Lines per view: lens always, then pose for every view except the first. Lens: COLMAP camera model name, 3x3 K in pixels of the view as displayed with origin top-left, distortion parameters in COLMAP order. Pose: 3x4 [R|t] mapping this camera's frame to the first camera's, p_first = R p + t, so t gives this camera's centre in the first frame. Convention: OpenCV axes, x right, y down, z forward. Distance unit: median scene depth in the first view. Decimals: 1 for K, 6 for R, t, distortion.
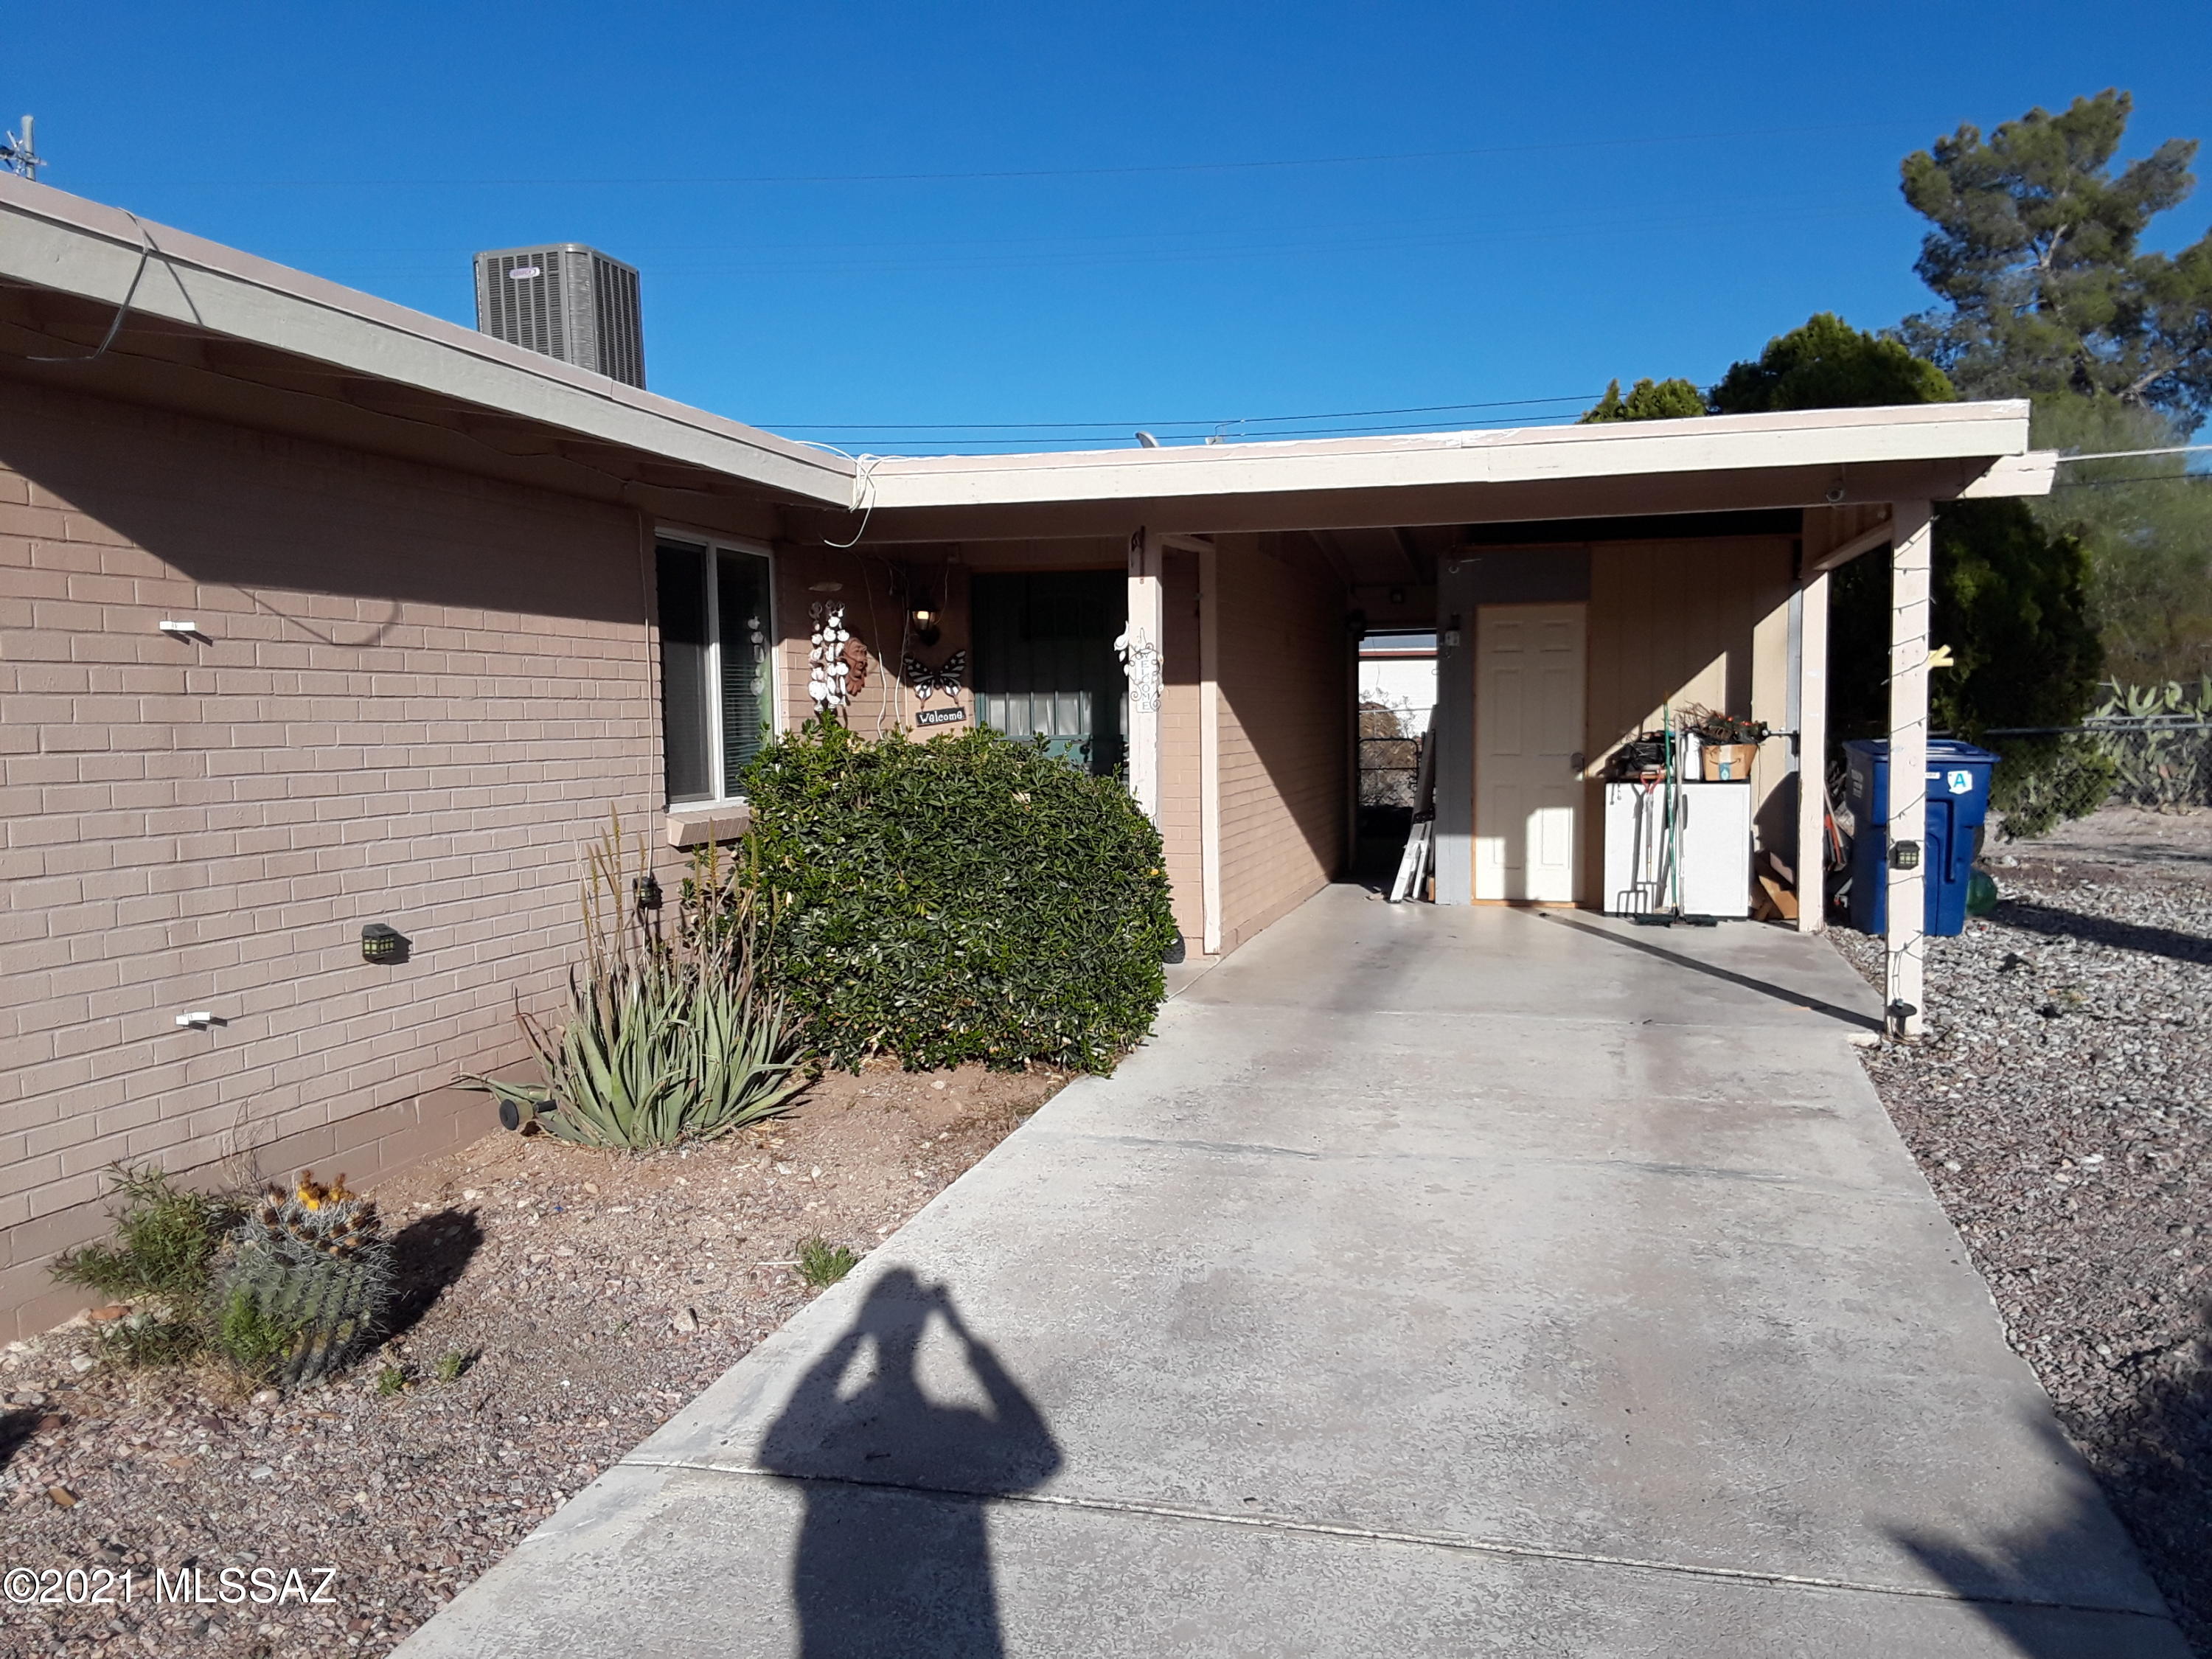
lens RADIAL K [[1803.5, 0, 1141.7], [0, 1803.5, 833.1], [0, 0, 1]] dist [0.130137, -0.235582]
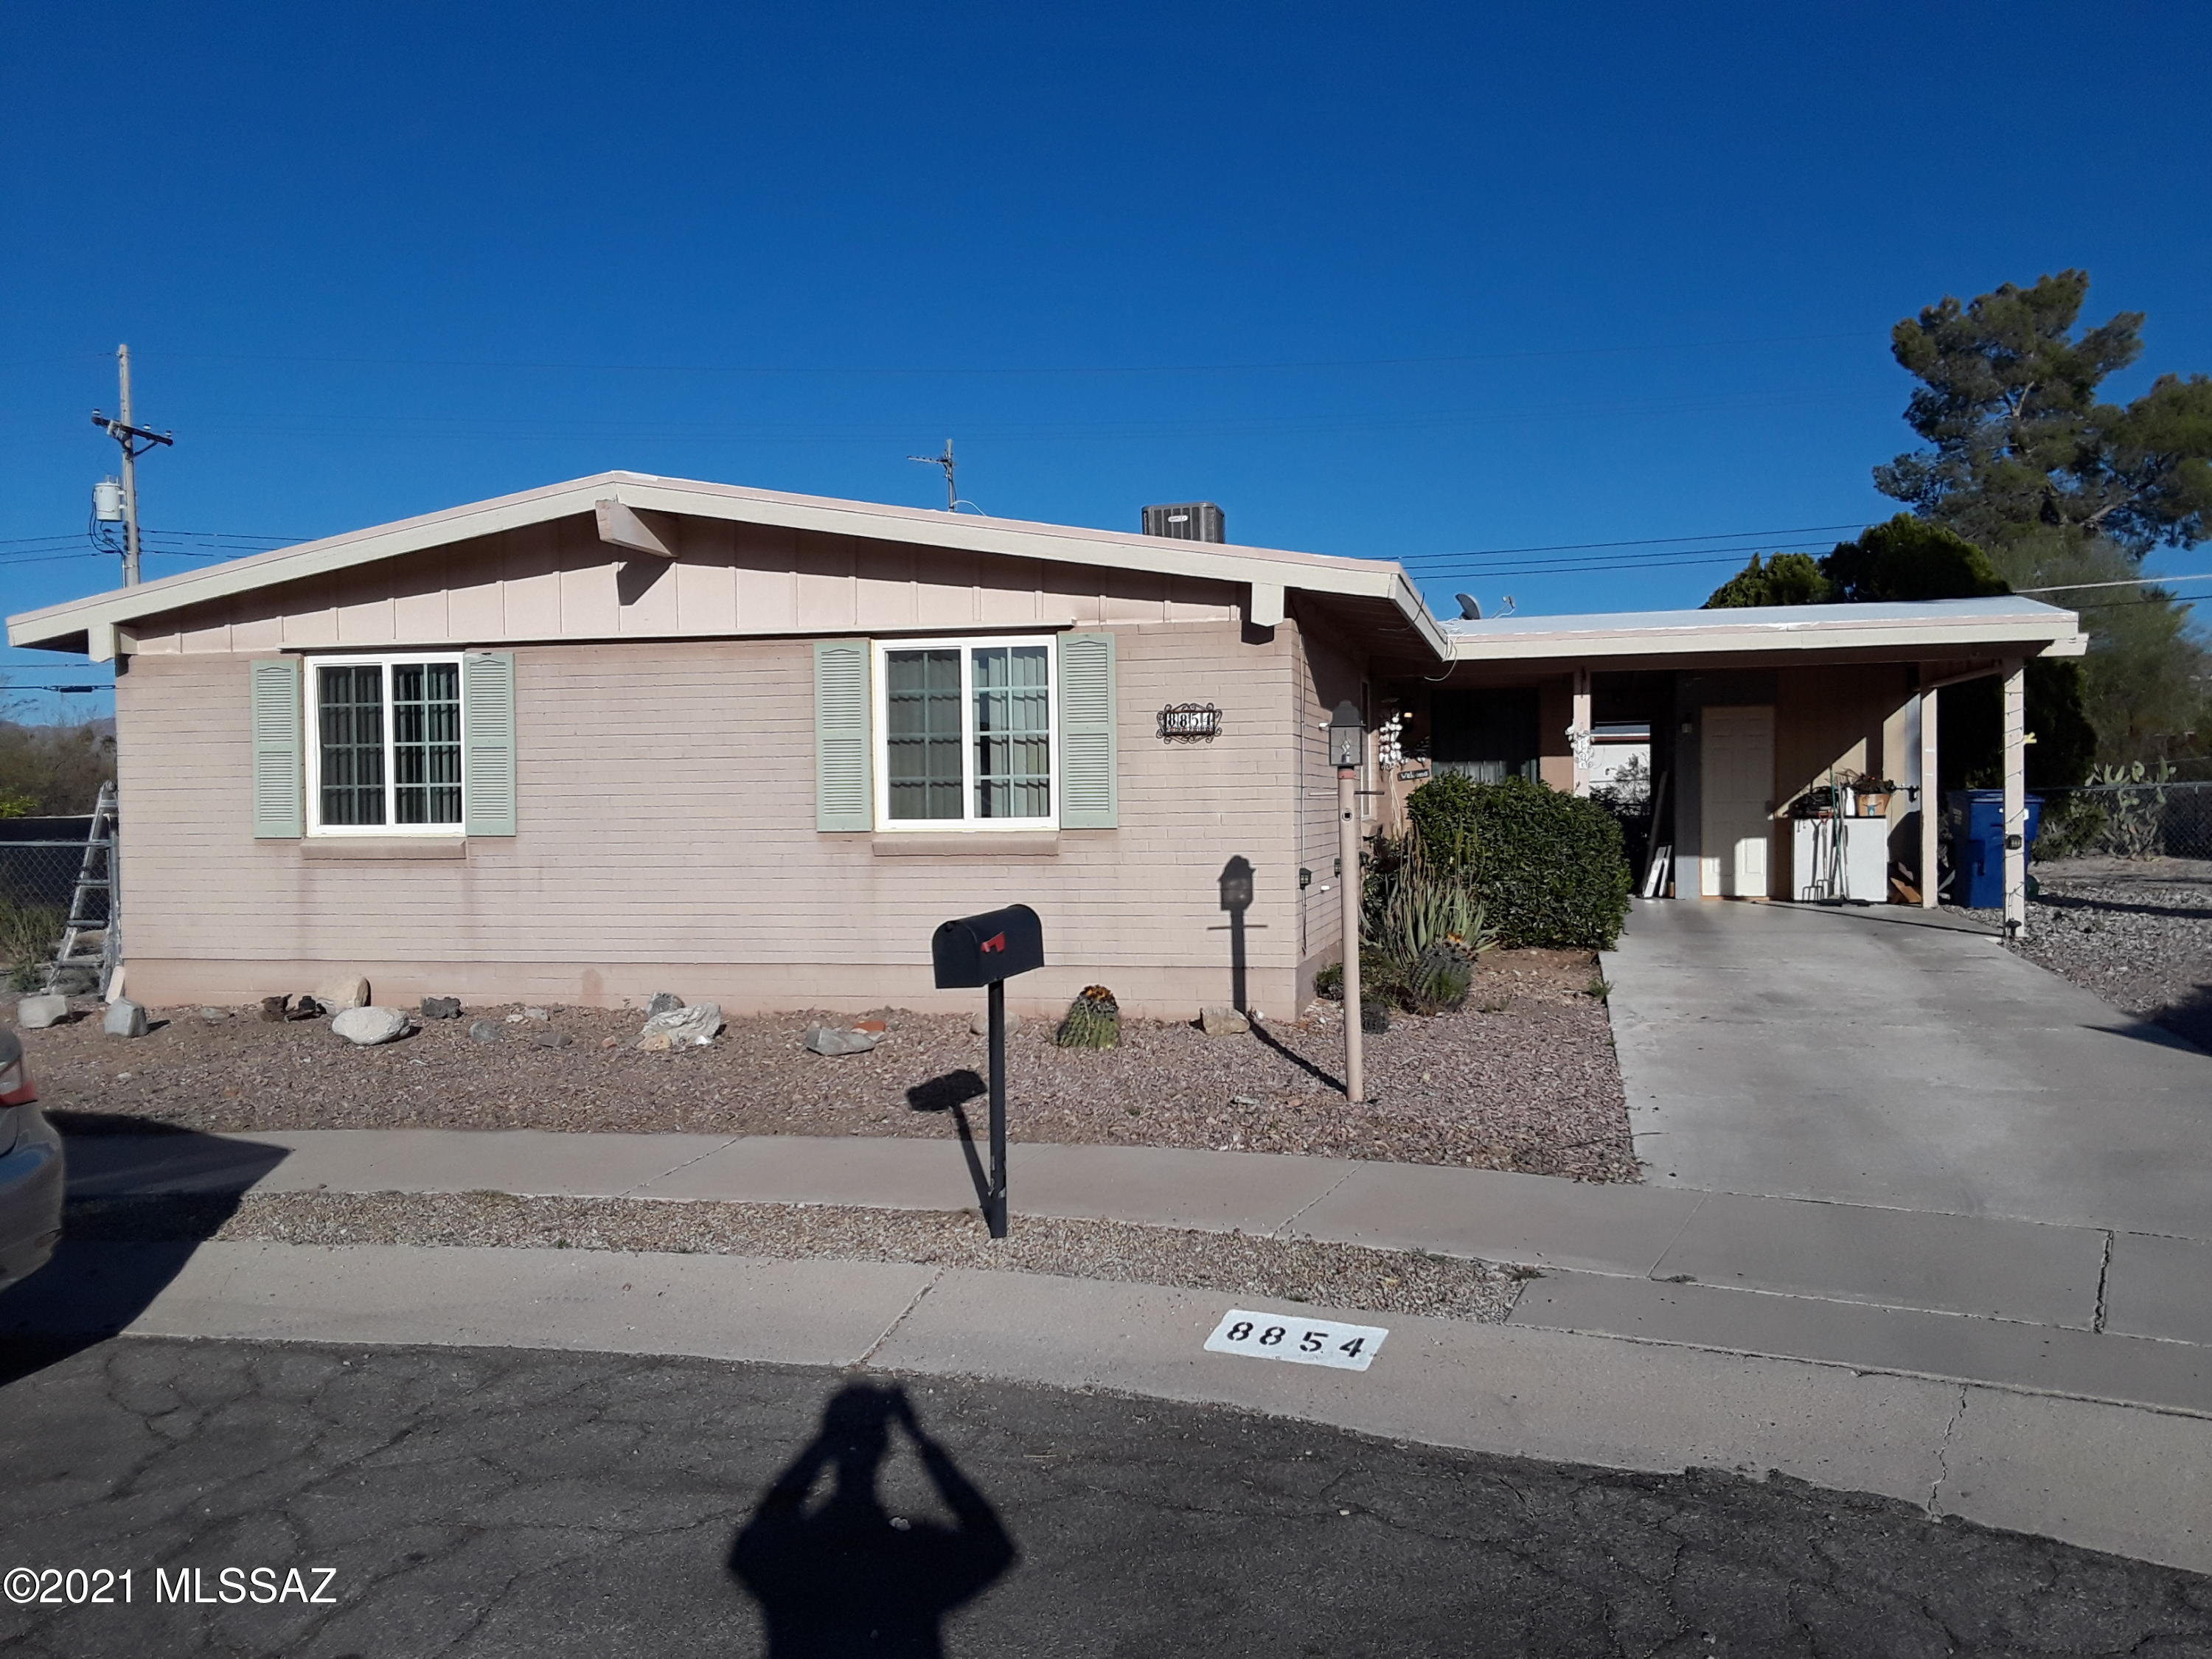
lens RADIAL K [[1803.5, 0, 1141.7], [0, 1803.5, 833.1], [0, 0, 1]] dist [0.130137, -0.235582]
pose [[0.999821, -0.000774, 0.018891, -0.182470], [0.001692, 0.998816, -0.048618, 0.032622], [-0.018831, 0.048641, 0.998639, -0.308456]]
